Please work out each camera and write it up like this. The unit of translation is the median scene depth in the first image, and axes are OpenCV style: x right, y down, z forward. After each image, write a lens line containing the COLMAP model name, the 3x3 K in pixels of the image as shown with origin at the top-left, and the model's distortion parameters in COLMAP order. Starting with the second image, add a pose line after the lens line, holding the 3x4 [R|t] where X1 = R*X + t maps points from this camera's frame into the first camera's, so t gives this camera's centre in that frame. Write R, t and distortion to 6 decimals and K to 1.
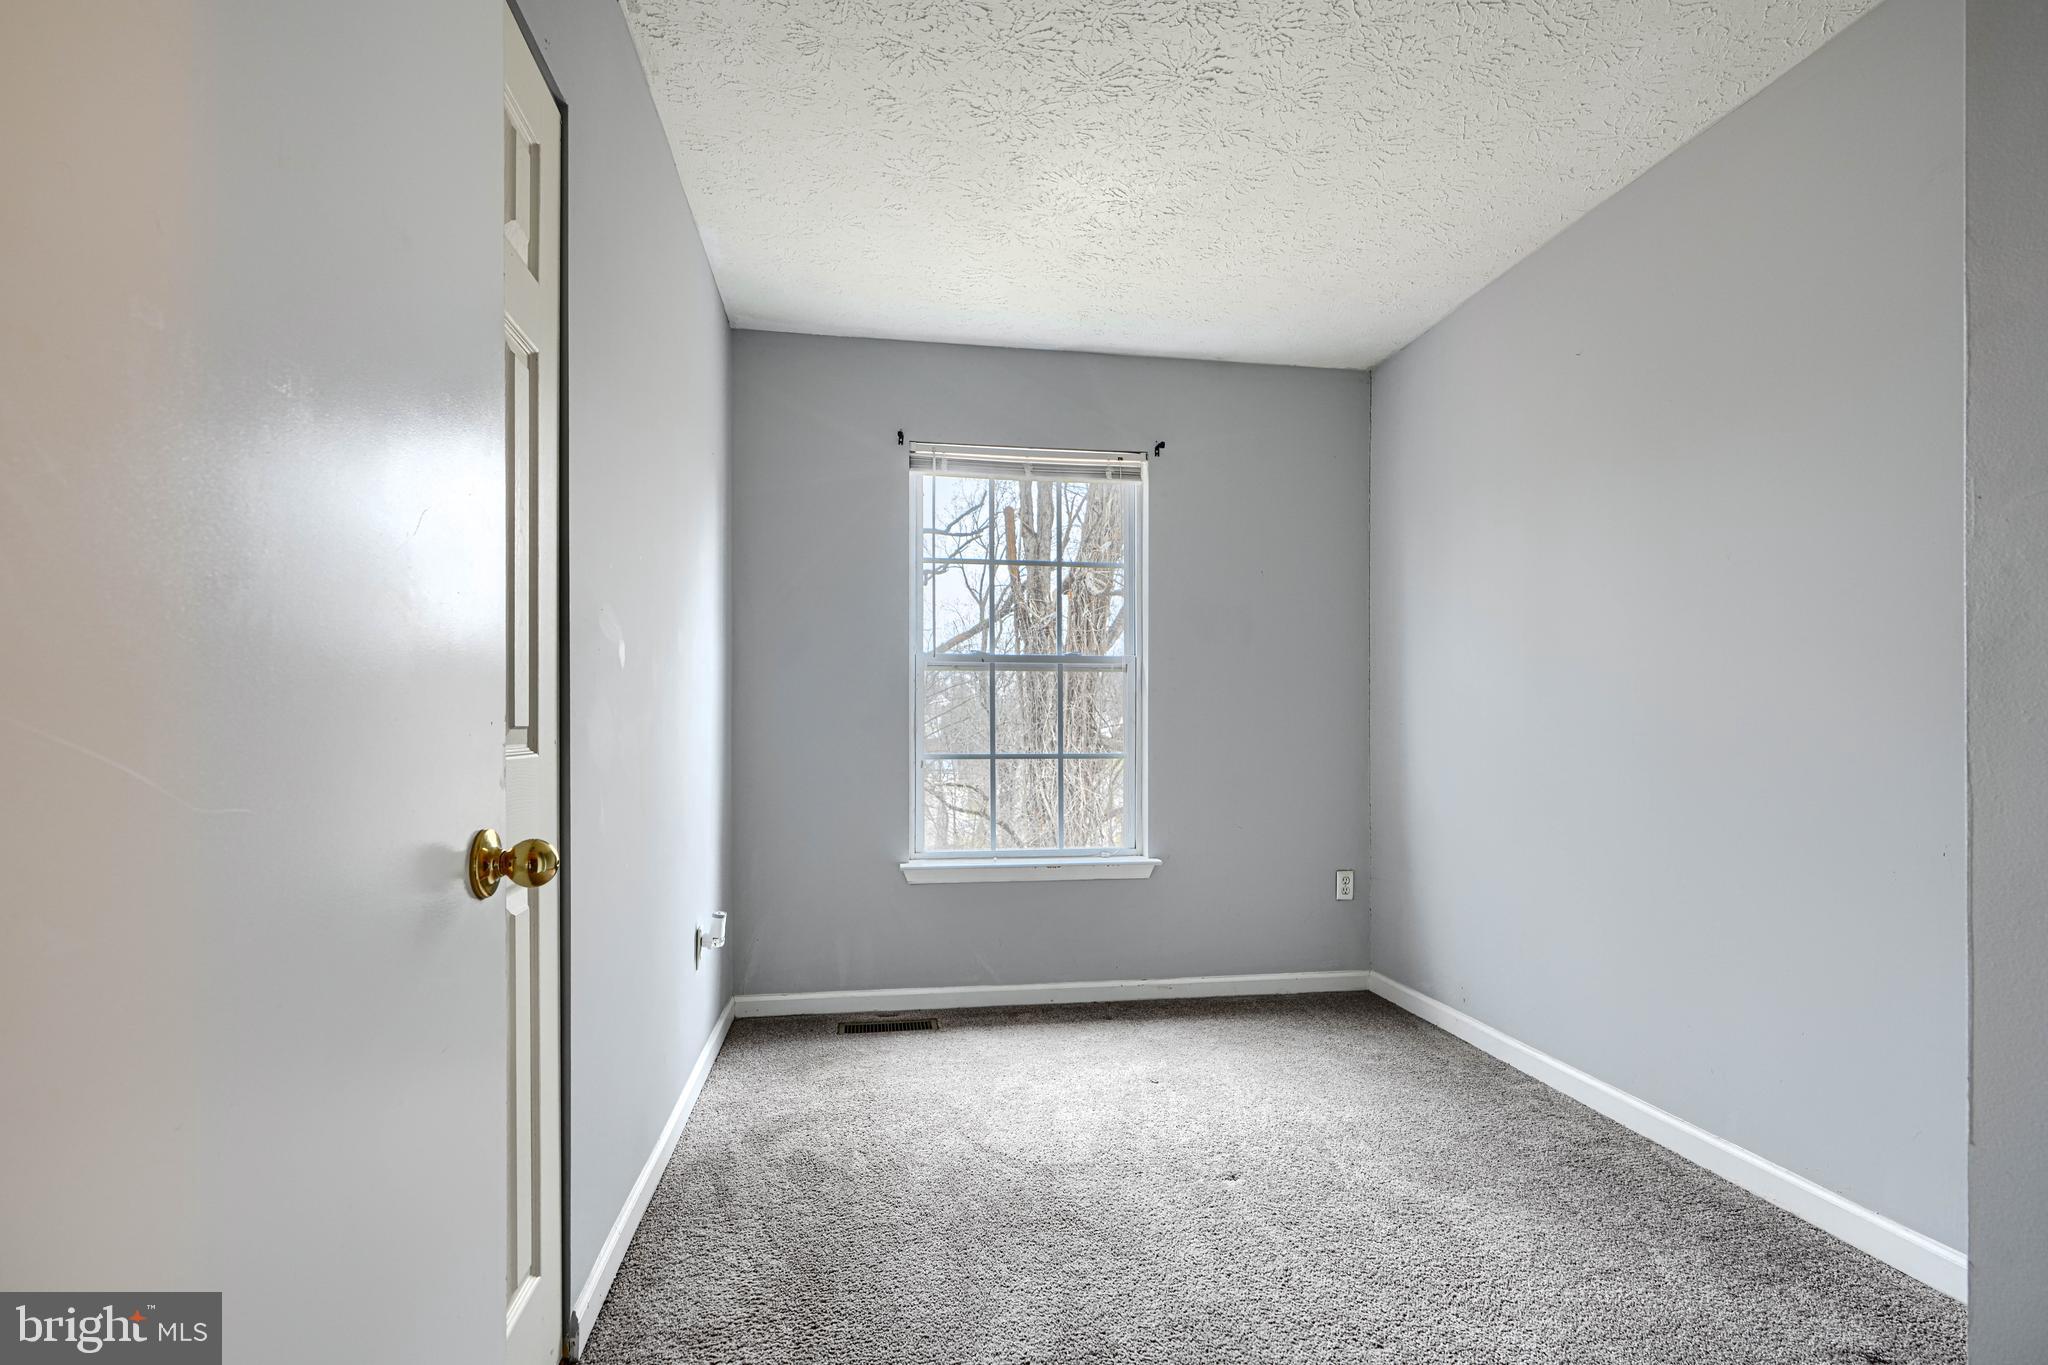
lens RADIAL K [[928.4, 0, 1023.3], [0, 928.4, 723.0], [0, 0, 1]] dist [0.000903, 0.000600]
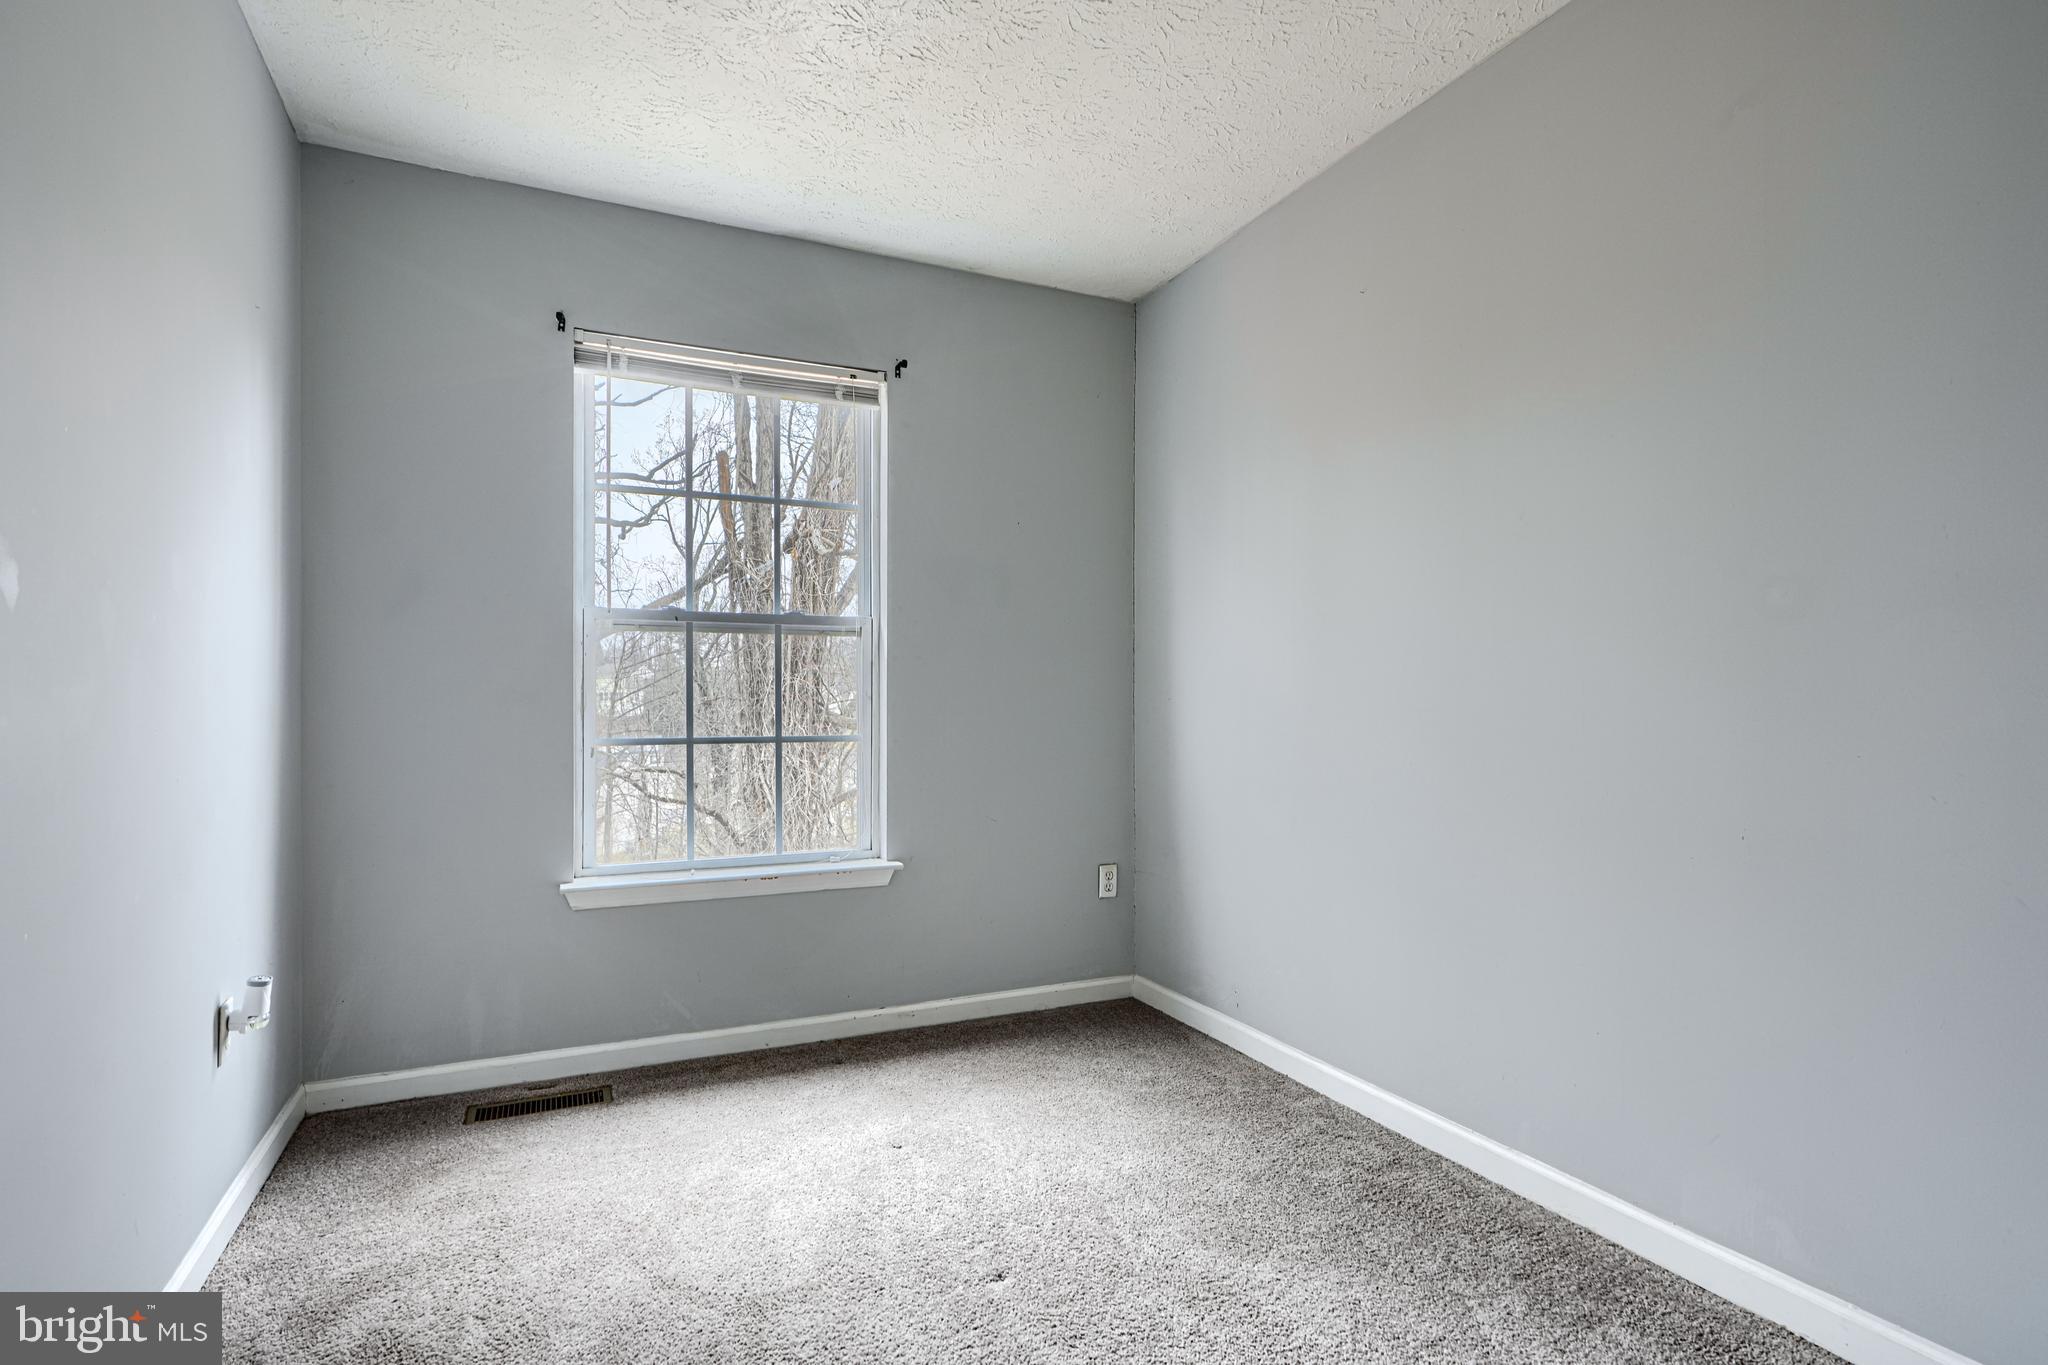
lens RADIAL K [[1057.6, 0, 1027.5], [0, 1057.6, 686.0], [0, 0, 1]] dist [0.003329, -0.000421]
pose [[0.964036, 0.001823, 0.265766, 0.005273], [0.001252, 0.999934, -0.011400, -0.000122], [-0.265769, 0.011323, 0.963970, 0.068185]]
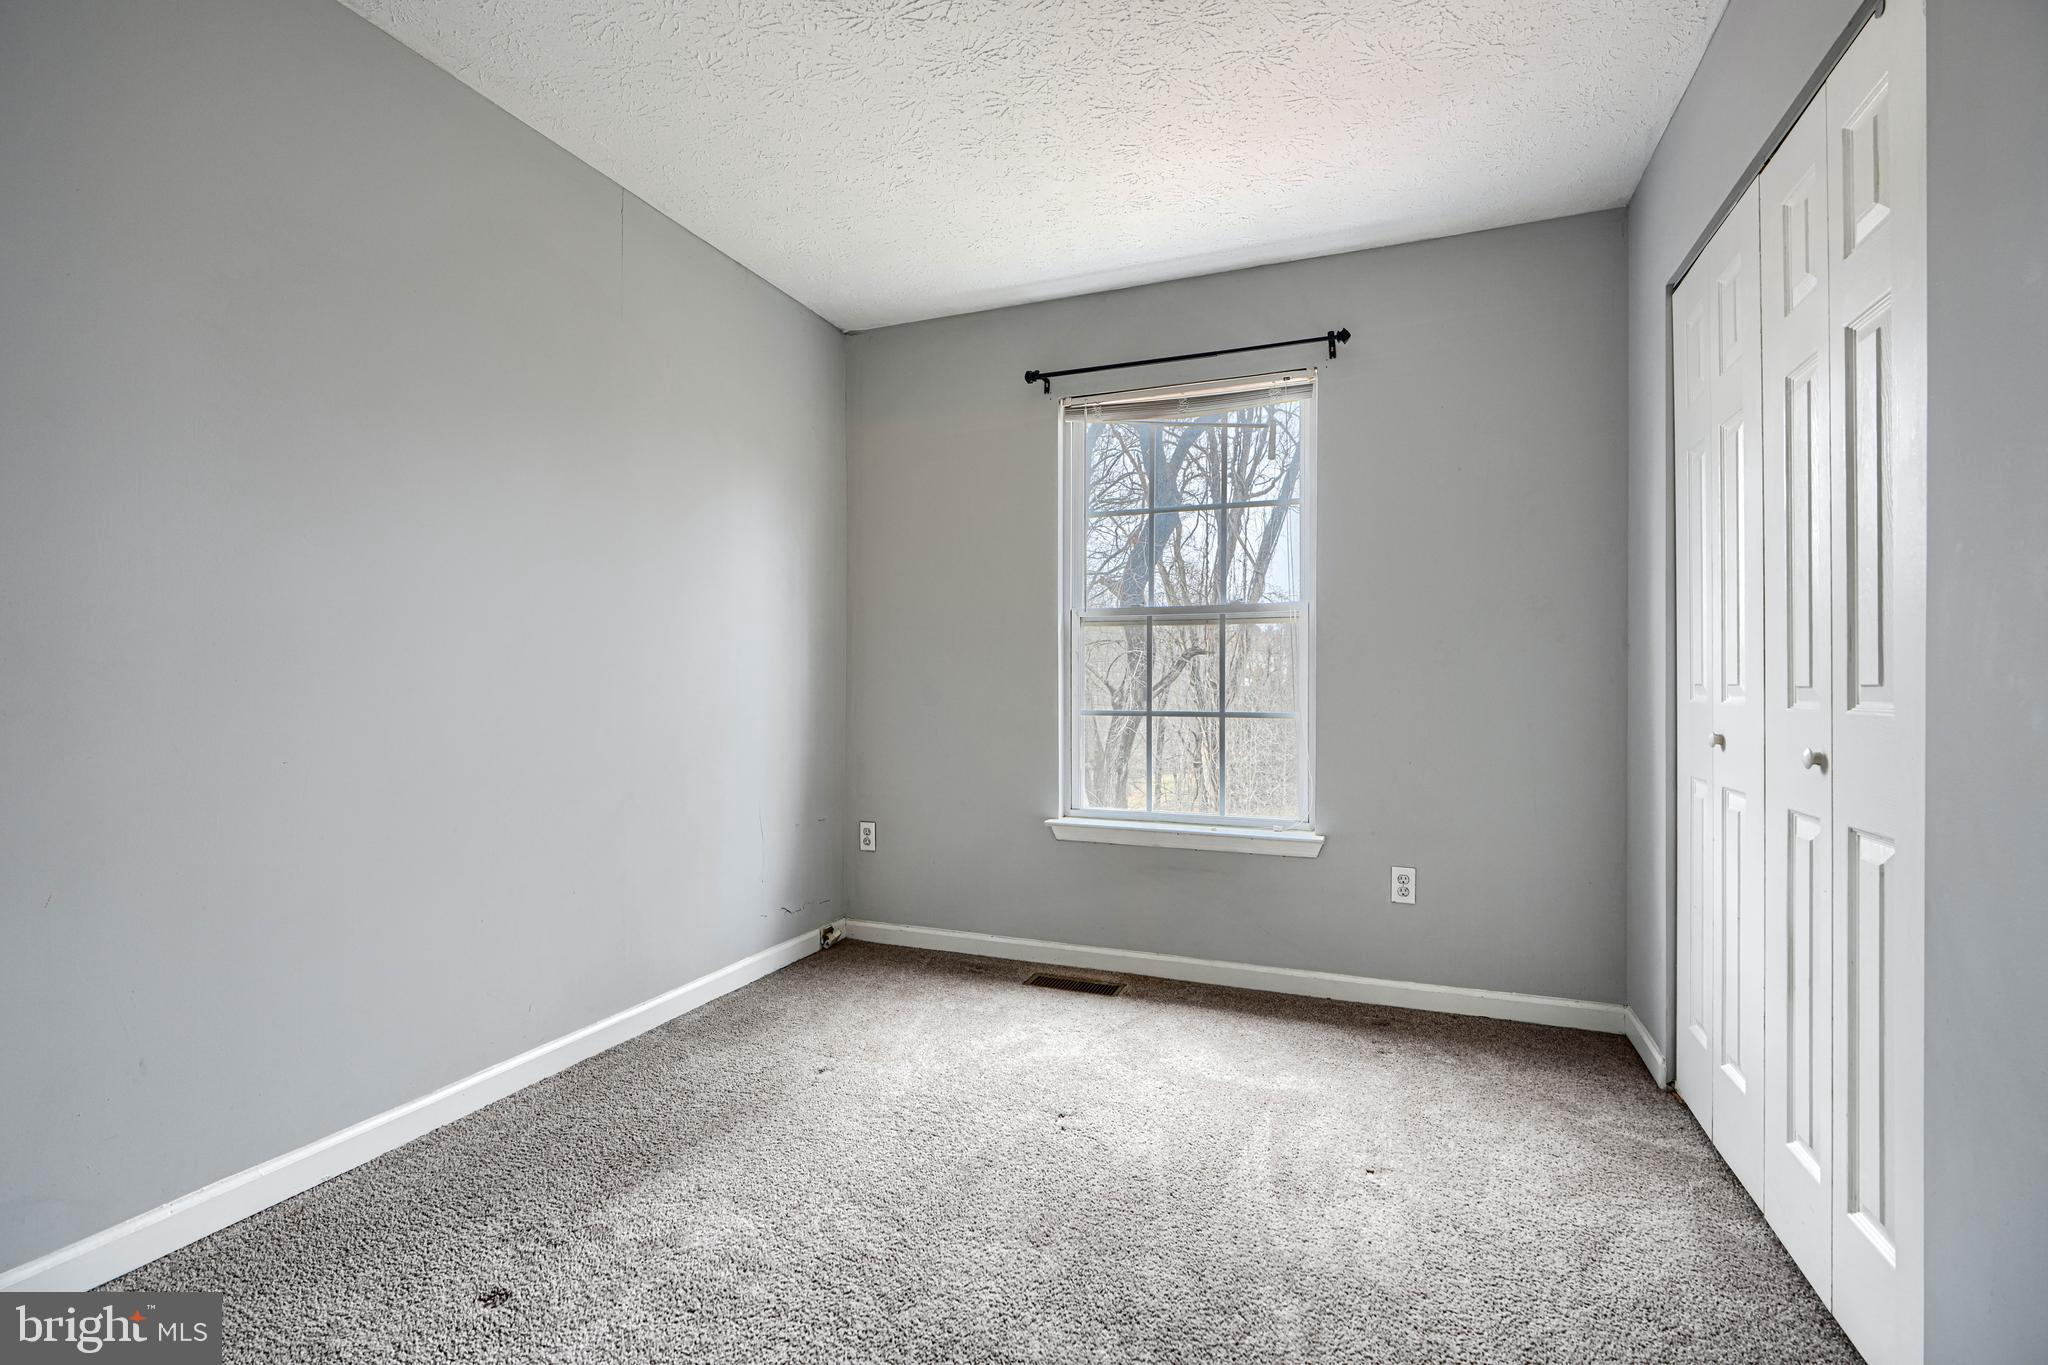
lens RADIAL K [[928.4, 0, 1032.0], [0, 928.4, 676.9], [0, 0, 1]] dist [0.000903, 0.000600]
pose [[0.855968, -0.002625, -0.517023, 0.417020], [0.000835, 0.999993, -0.003695, 0.001036], [0.517029, 0.002731, 0.855964, 0.139179]]
